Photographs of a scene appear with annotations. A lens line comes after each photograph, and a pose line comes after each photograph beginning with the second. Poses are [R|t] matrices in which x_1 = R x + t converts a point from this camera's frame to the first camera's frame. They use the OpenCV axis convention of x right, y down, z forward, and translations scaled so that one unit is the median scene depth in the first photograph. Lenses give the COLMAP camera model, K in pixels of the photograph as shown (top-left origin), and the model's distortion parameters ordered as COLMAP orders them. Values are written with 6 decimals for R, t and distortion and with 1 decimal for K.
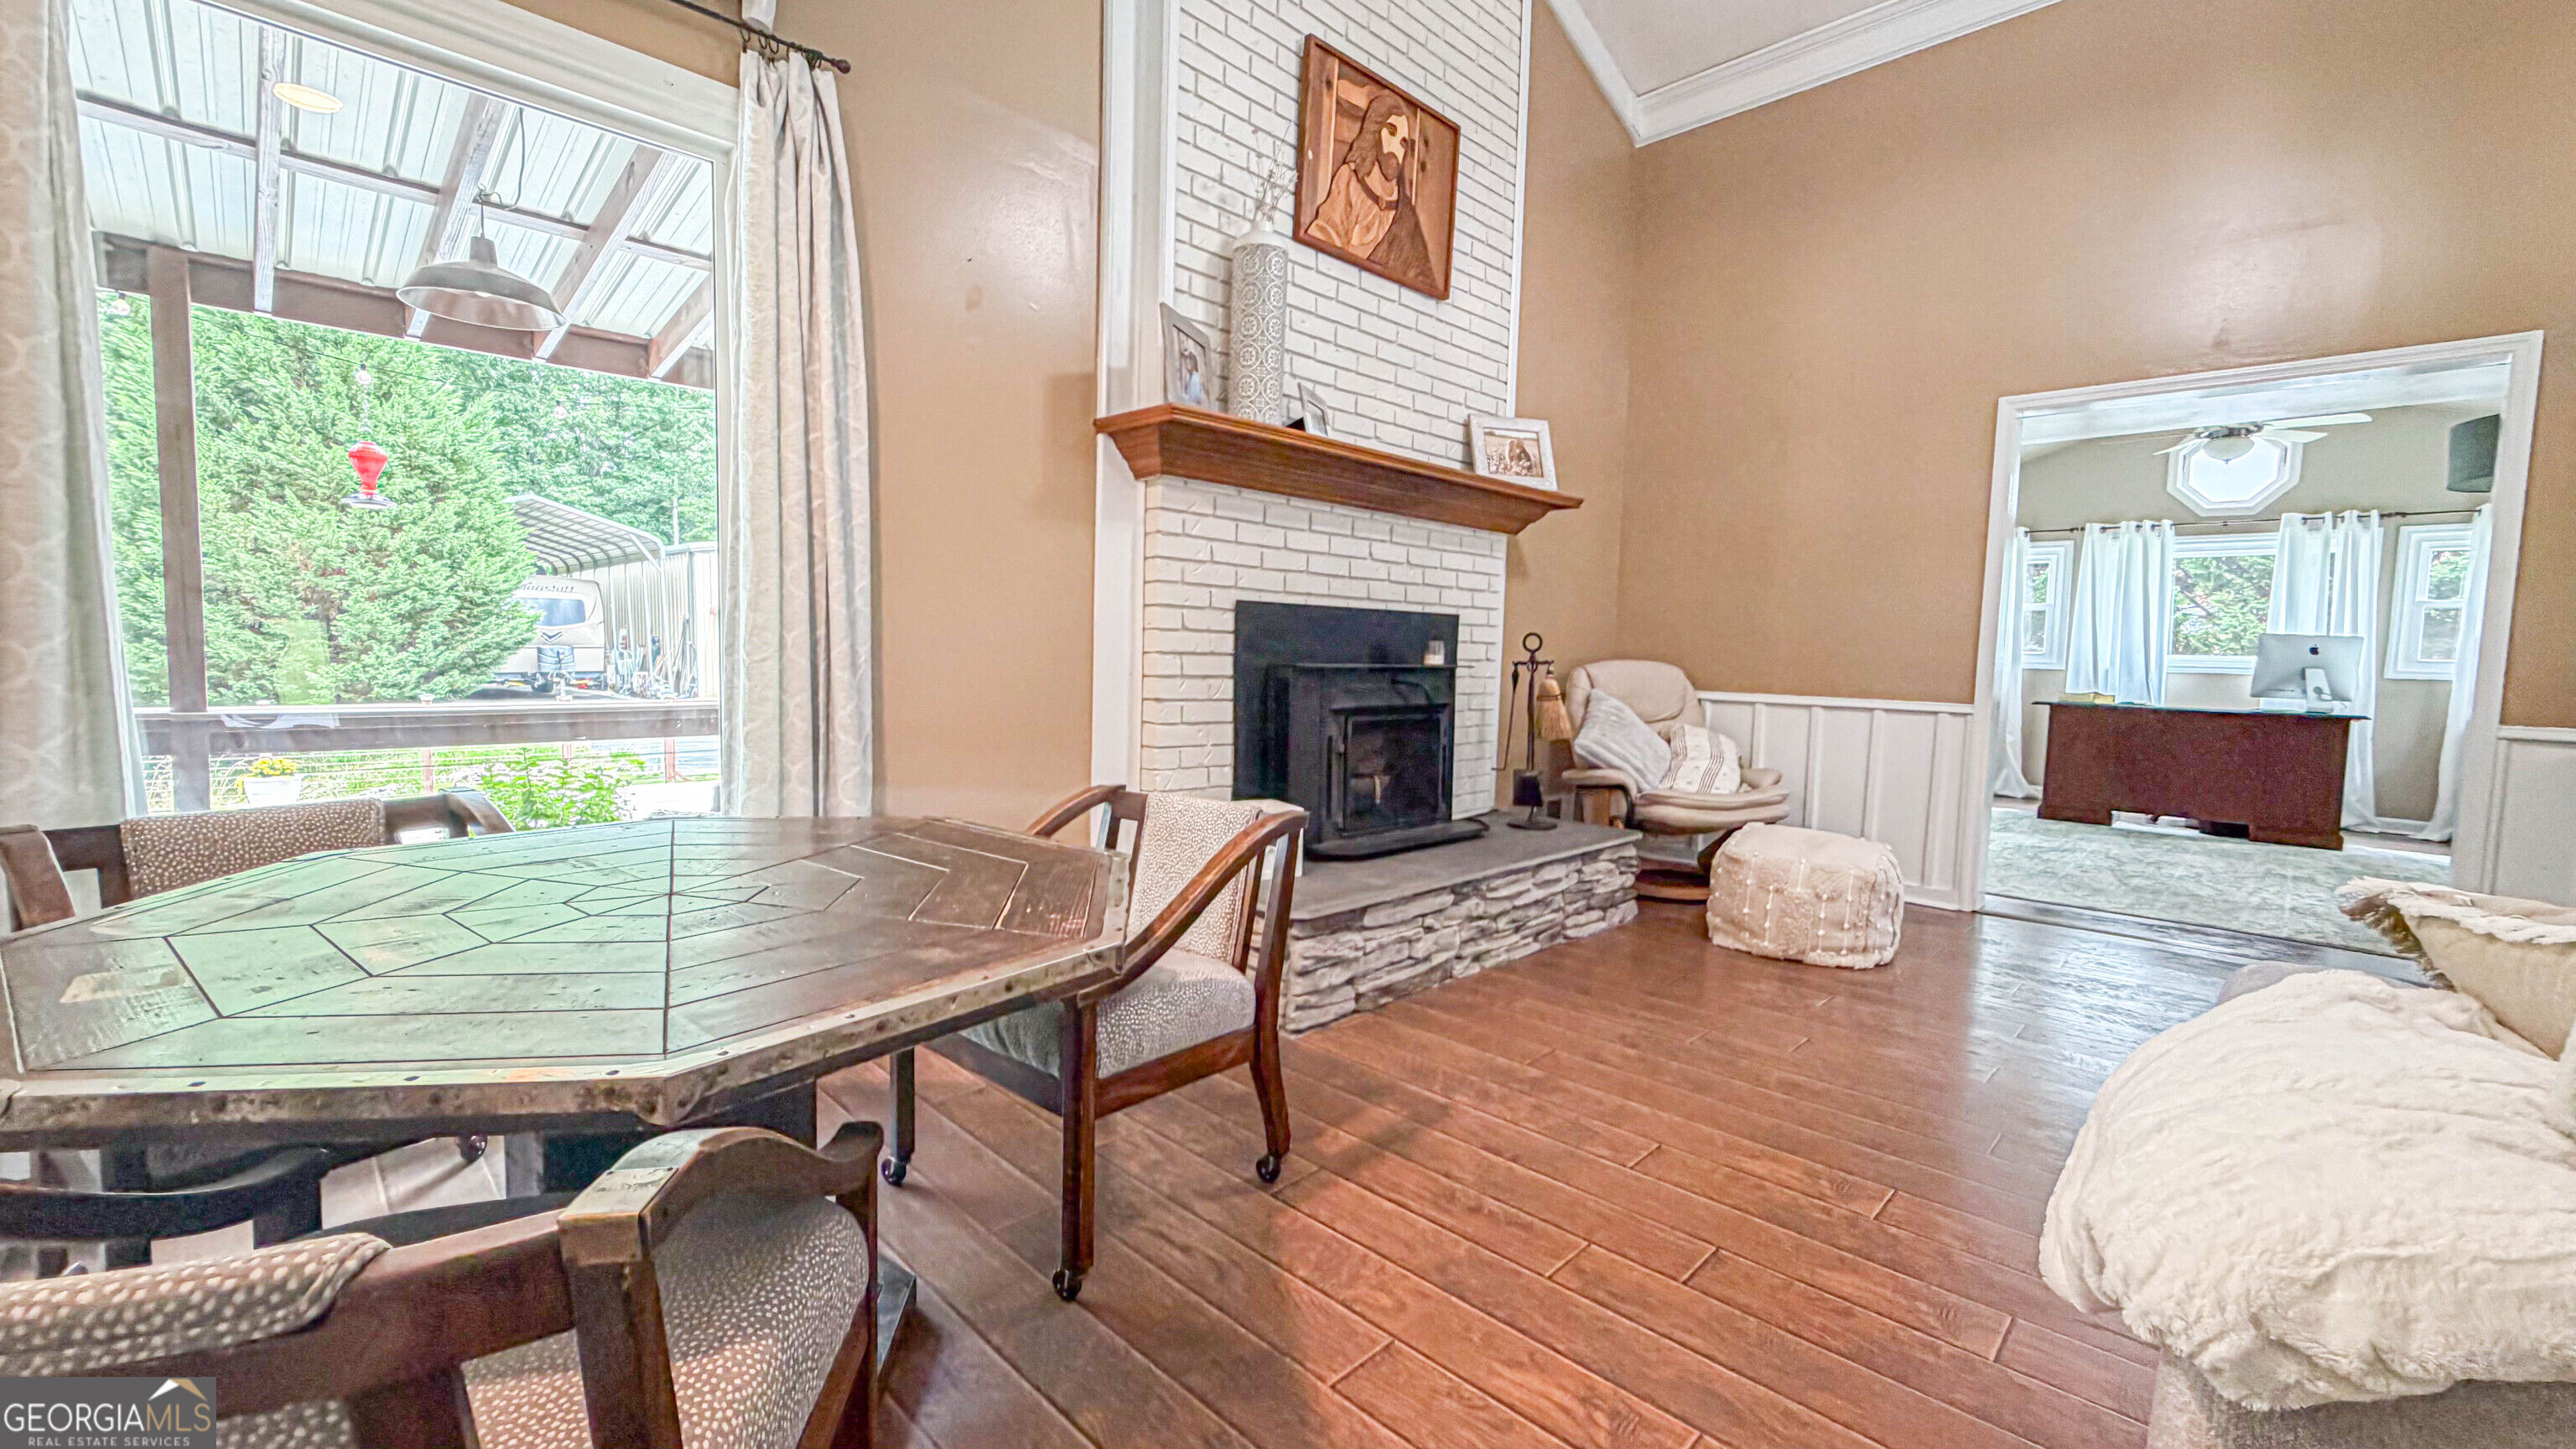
lens RADIAL K [[1032.0, 0, 1267.0], [0, 1032.0, 721.6], [0, 0, 1]] dist [0.000238, -0.000606]
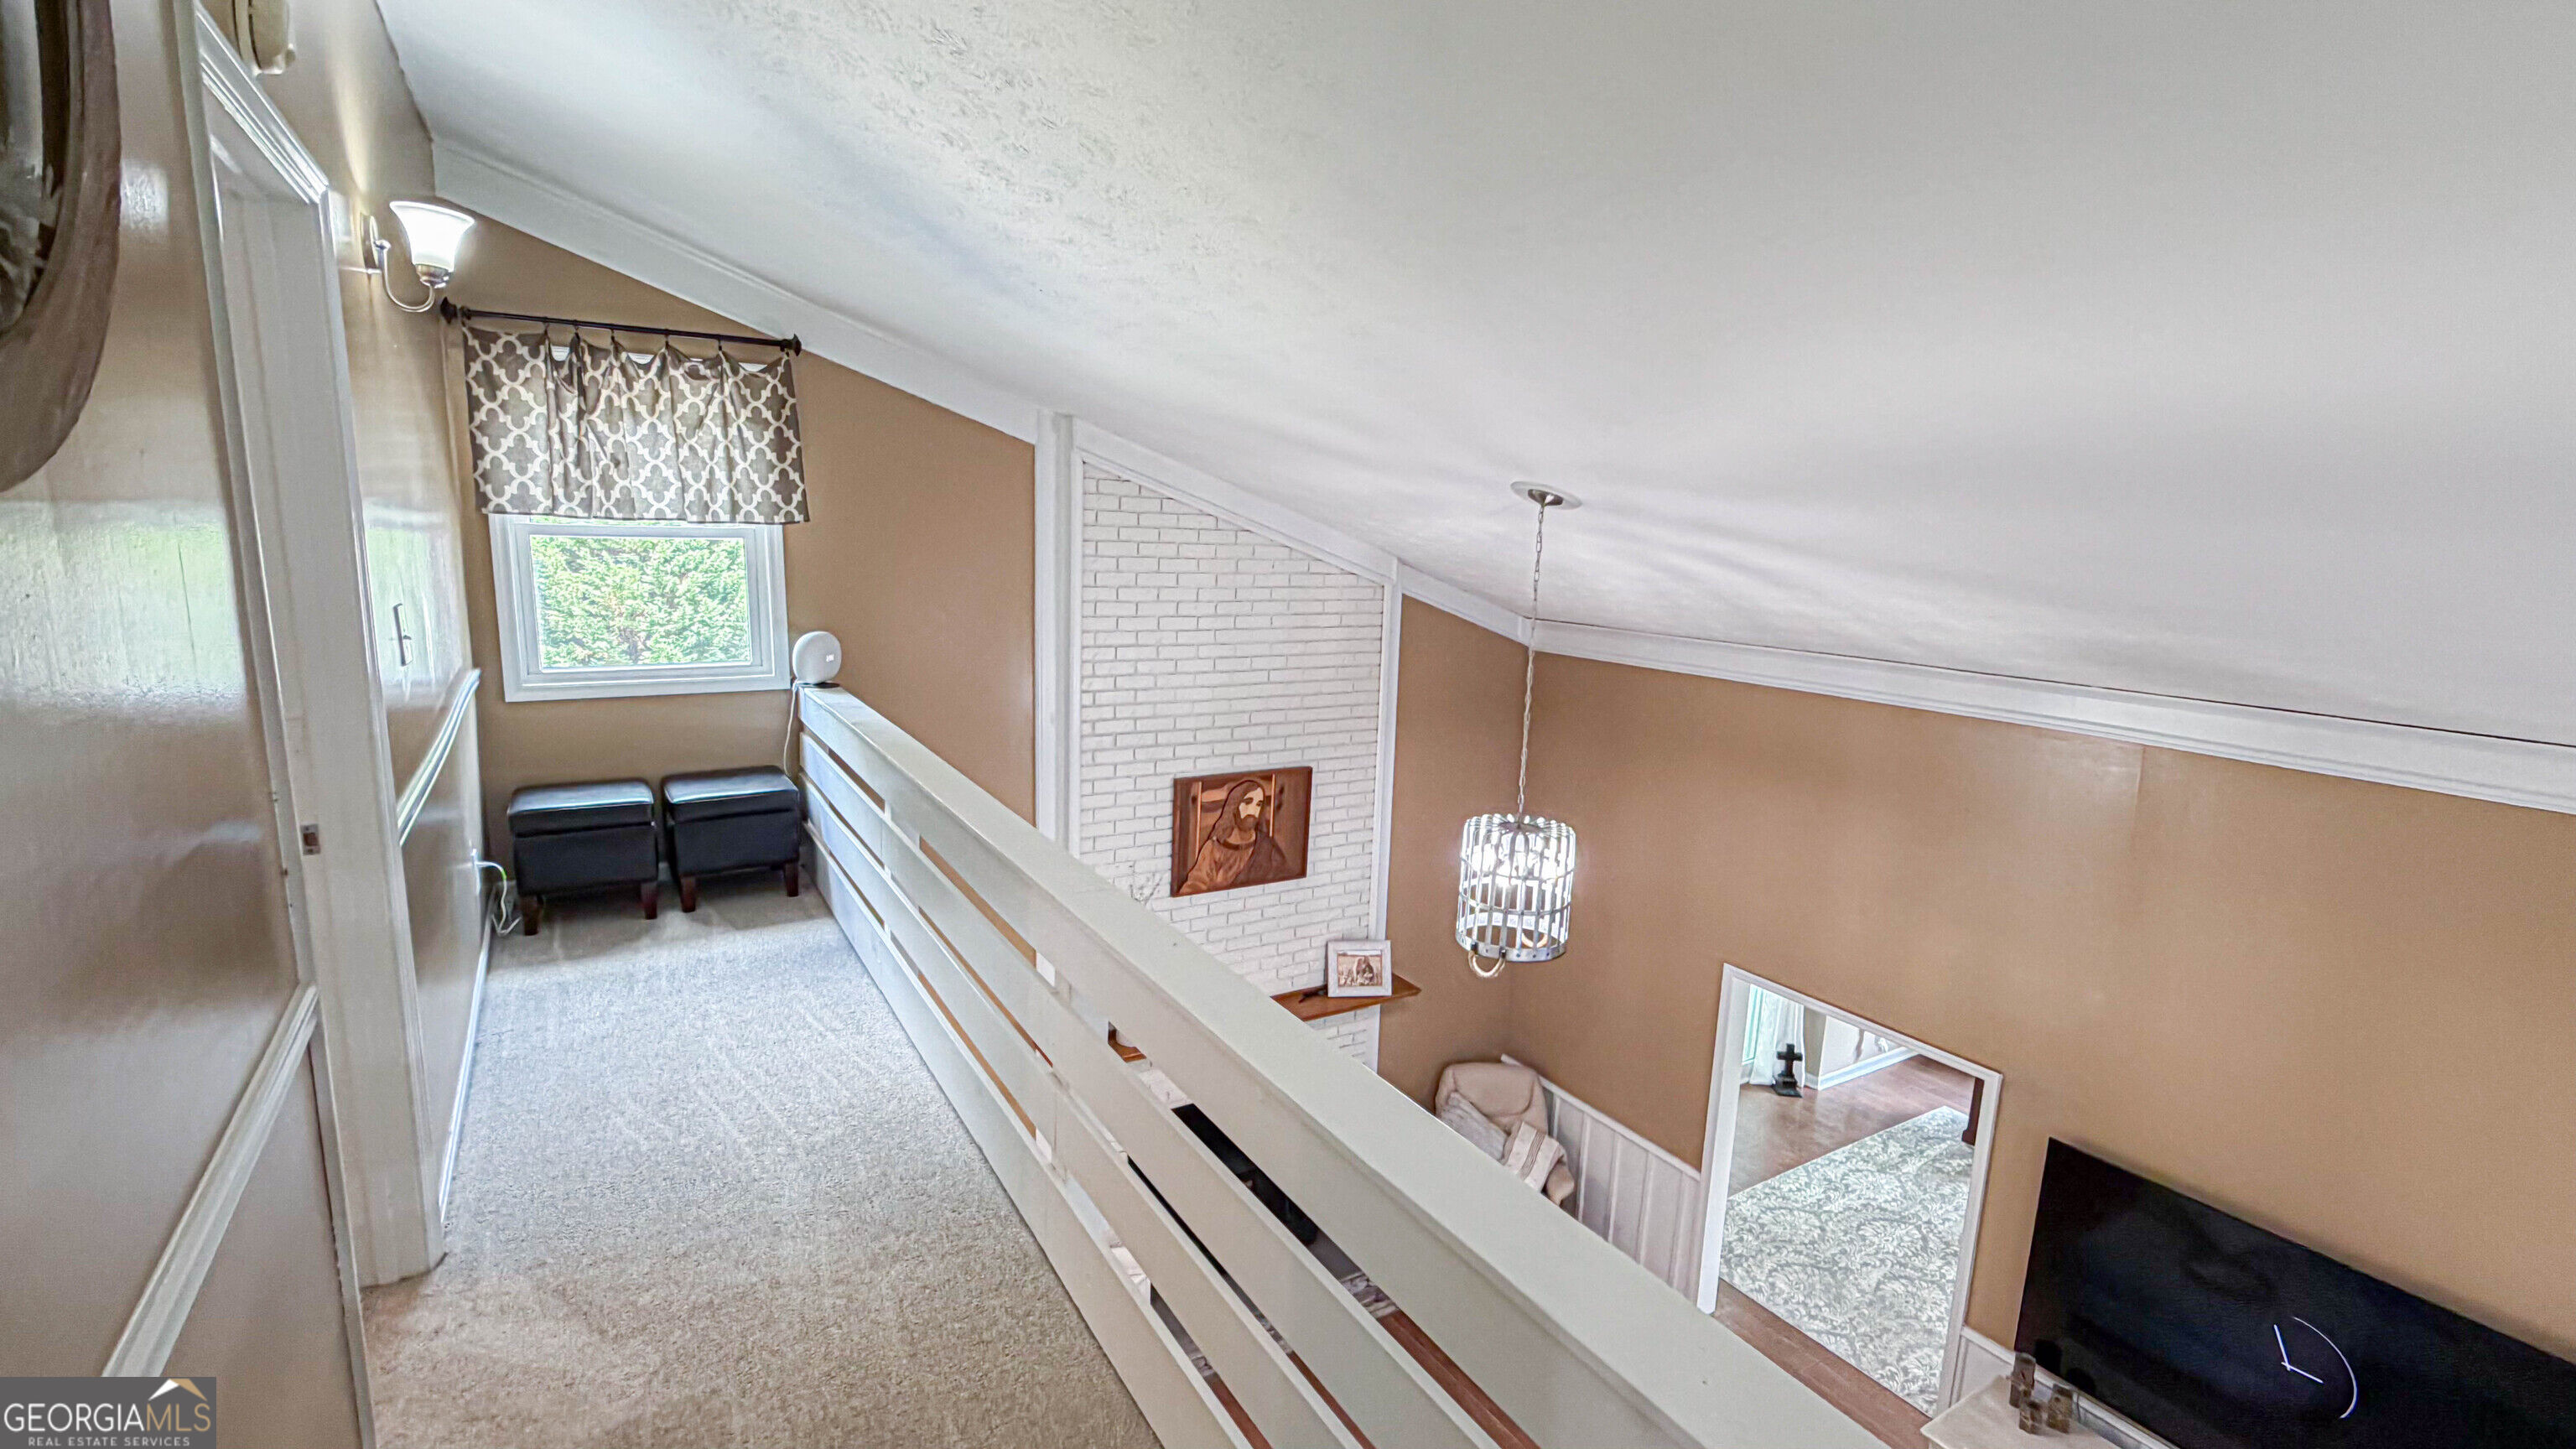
lens RADIAL K [[1144.1, 0, 1267.6], [0, 1144.1, 715.3], [0, 0, 1]] dist [0.001561, 0.000035]
pose [[0.972644, 0.042805, -0.228322, 0.388433], [-0.020835, 0.994990, 0.097782, -0.640006], [0.231364, -0.090350, 0.968663, -0.441707]]
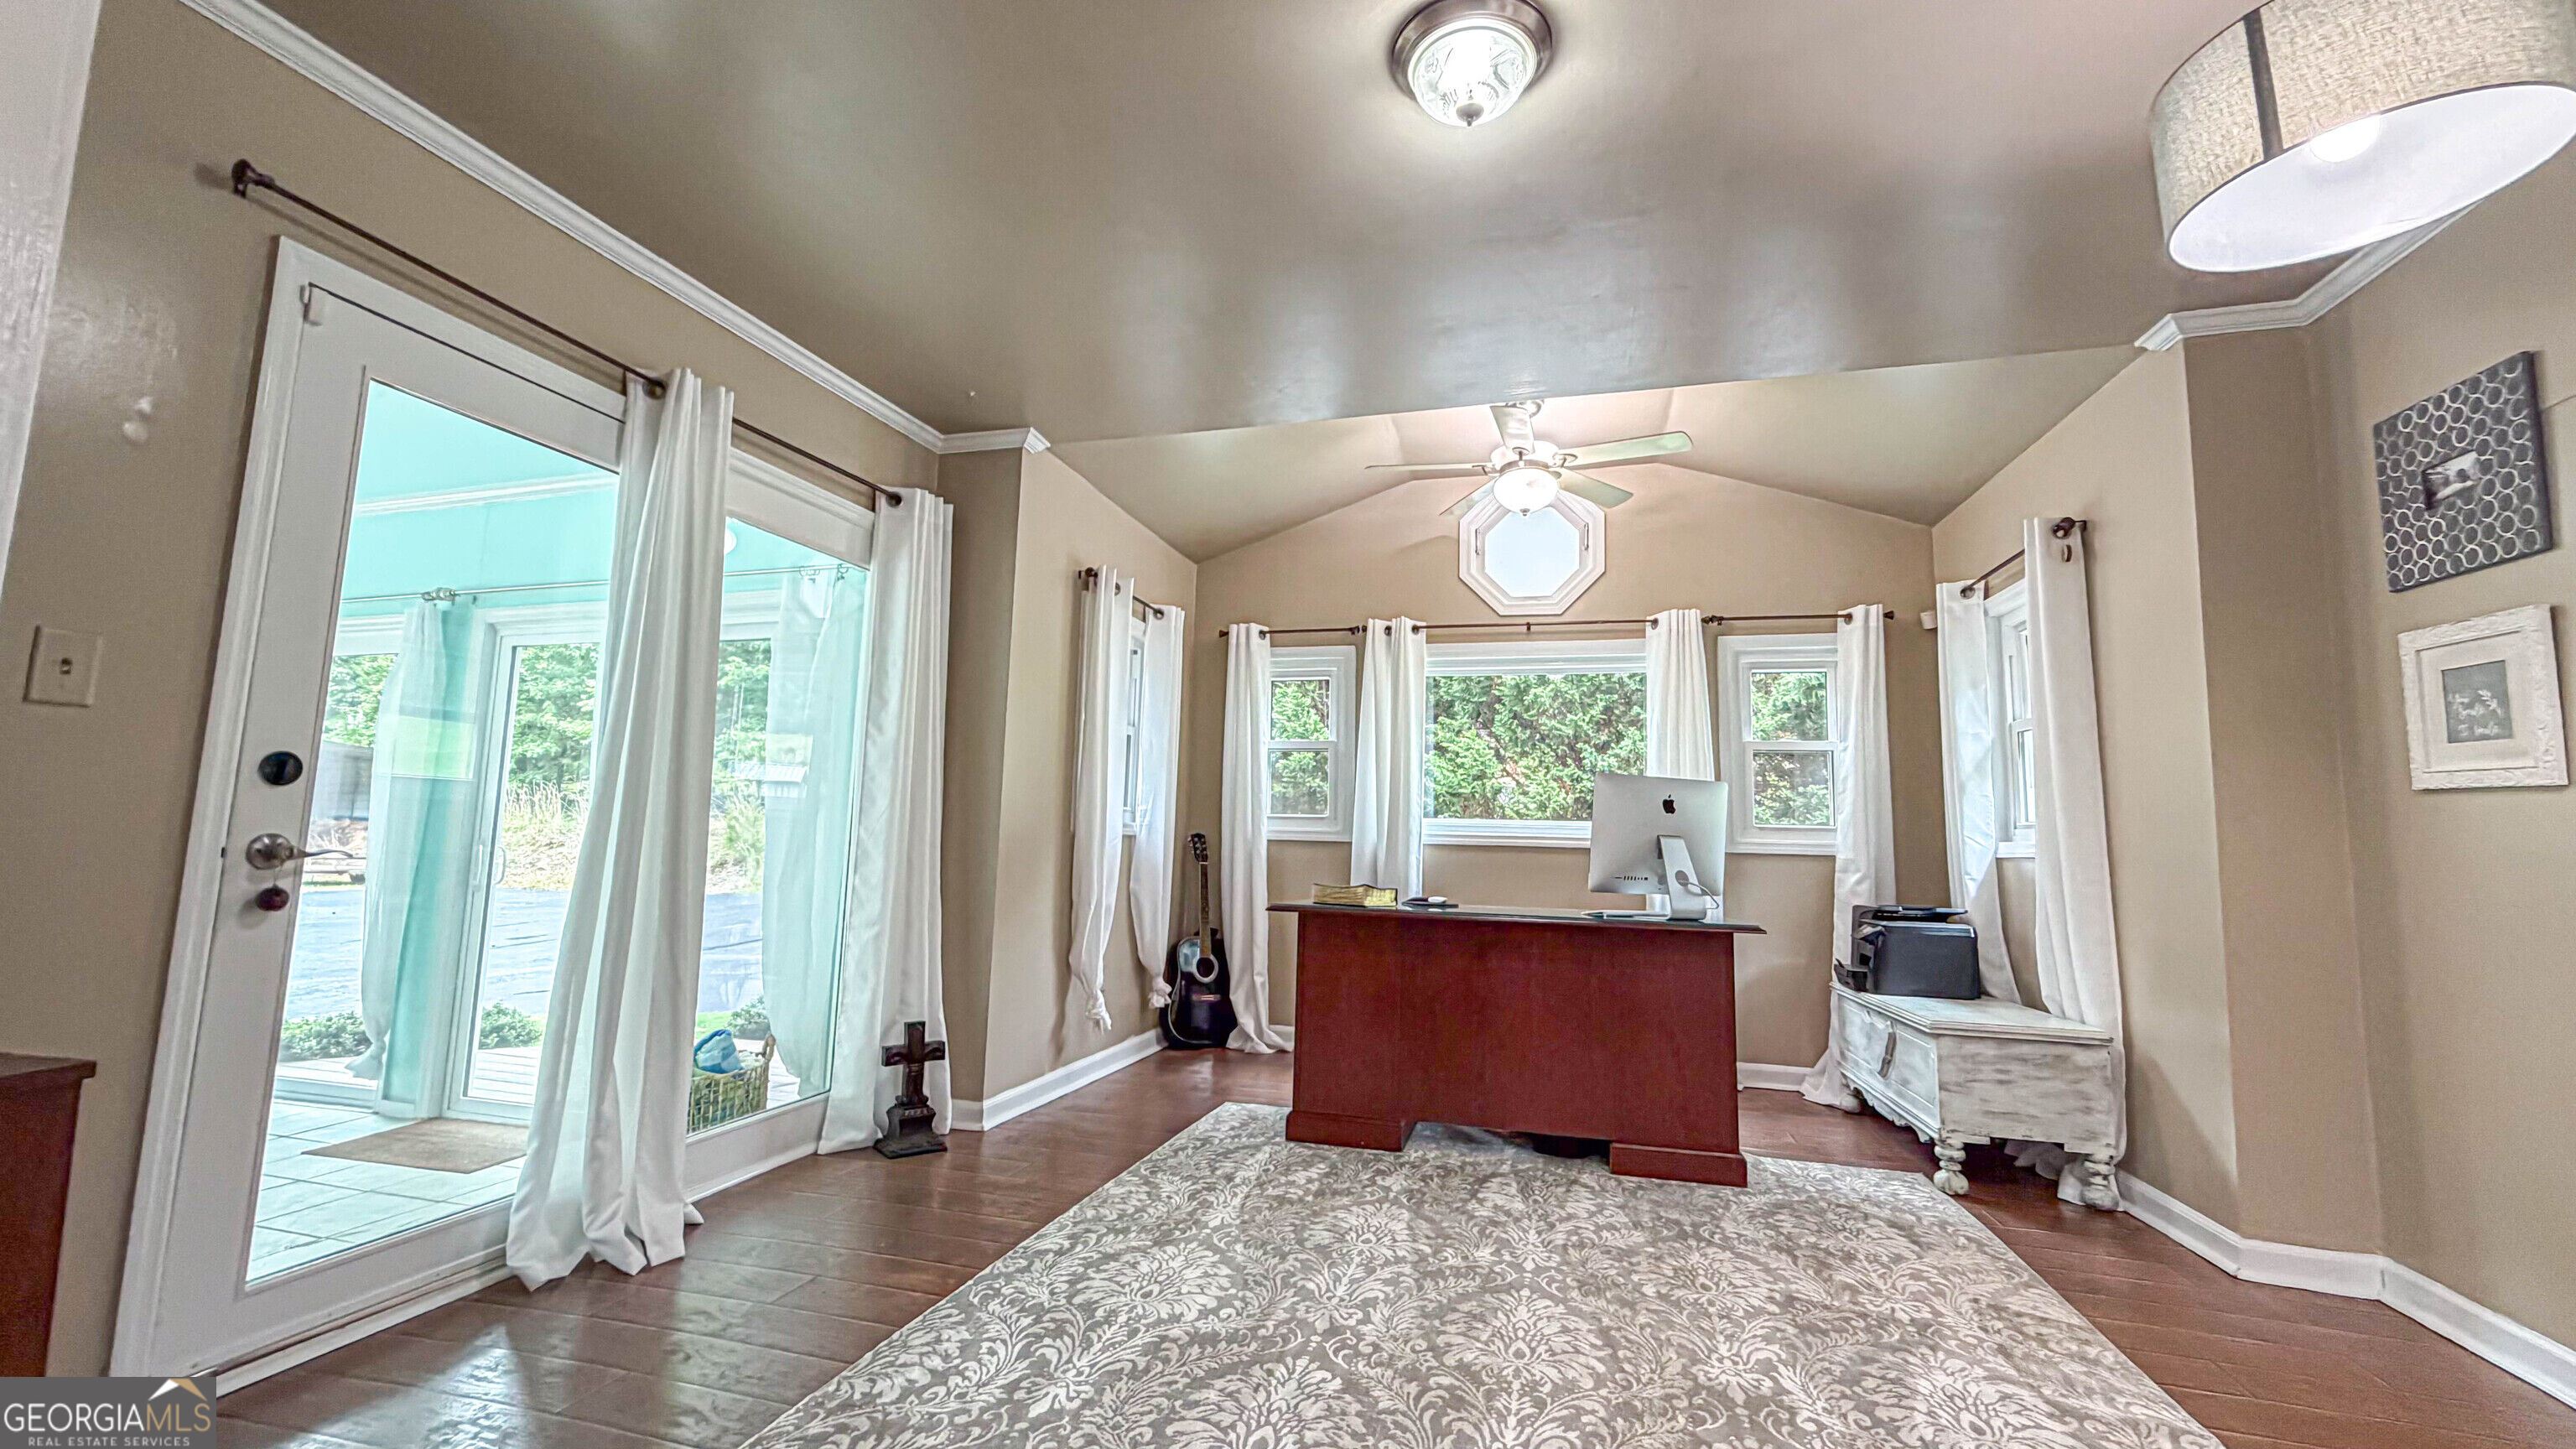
lens RADIAL K [[1032.0, 0, 1281.7], [0, 1032.0, 726.5], [0, 0, 1]] dist [0.000238, -0.000606]
pose [[0.870852, 0.049573, 0.489040, 0.674148], [0.031278, 0.987297, -0.155777, -0.037171], [-0.490549, 0.150955, 0.858239, 0.746017]]
